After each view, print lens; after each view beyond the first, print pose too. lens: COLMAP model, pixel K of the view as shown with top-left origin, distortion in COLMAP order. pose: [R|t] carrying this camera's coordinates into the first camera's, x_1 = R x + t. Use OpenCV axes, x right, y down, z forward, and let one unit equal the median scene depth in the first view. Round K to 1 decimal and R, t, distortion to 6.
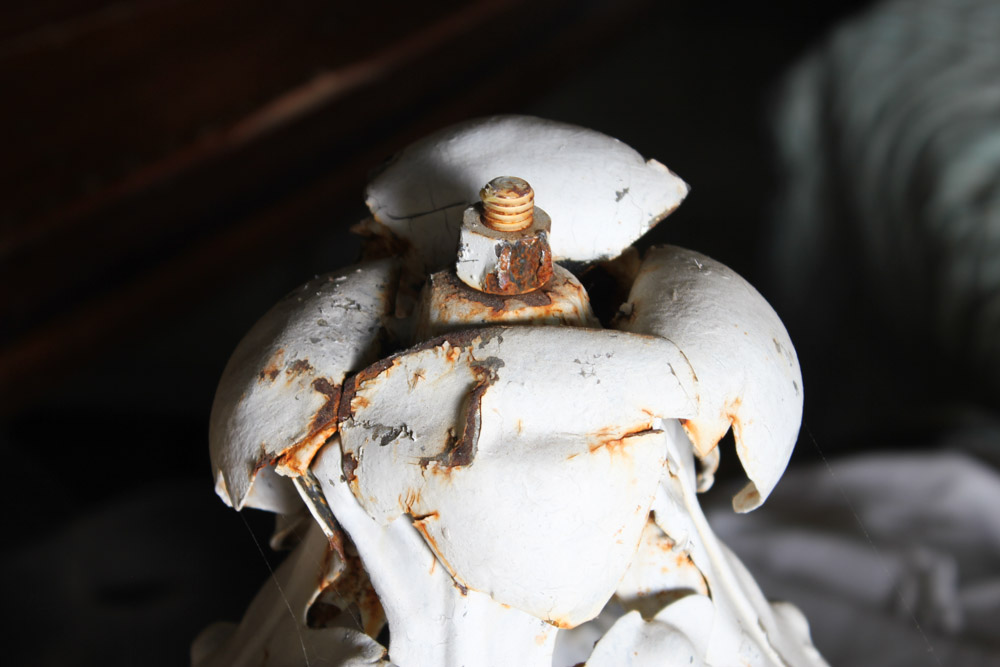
lens RADIAL K [[2471.3, 0, 501.6], [0, 2471.3, 333.7], [0, 0, 1]] dist [0.126188, 0.000000]
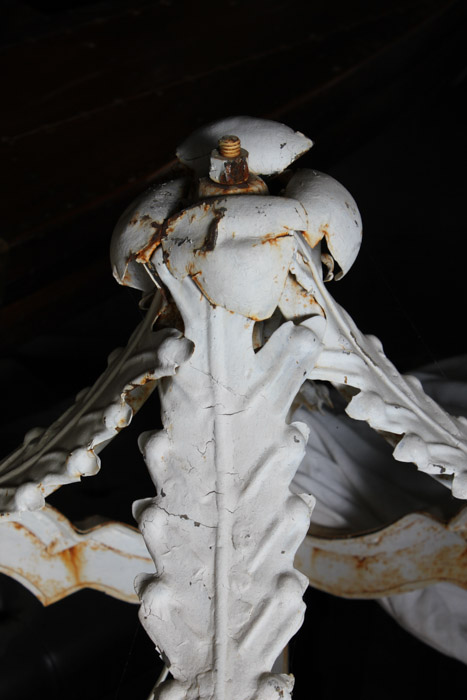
lens RADIAL K [[1663.2, 0, 232.7], [0, 1663.2, 350.1], [0, 0, 1]] dist [-0.019505, 0.000000]
pose [[0.997061, -0.022250, -0.073306, 0.117720], [0.021821, 0.999740, -0.006638, 0.153750], [0.073435, 0.005019, 0.997287, -0.598136]]
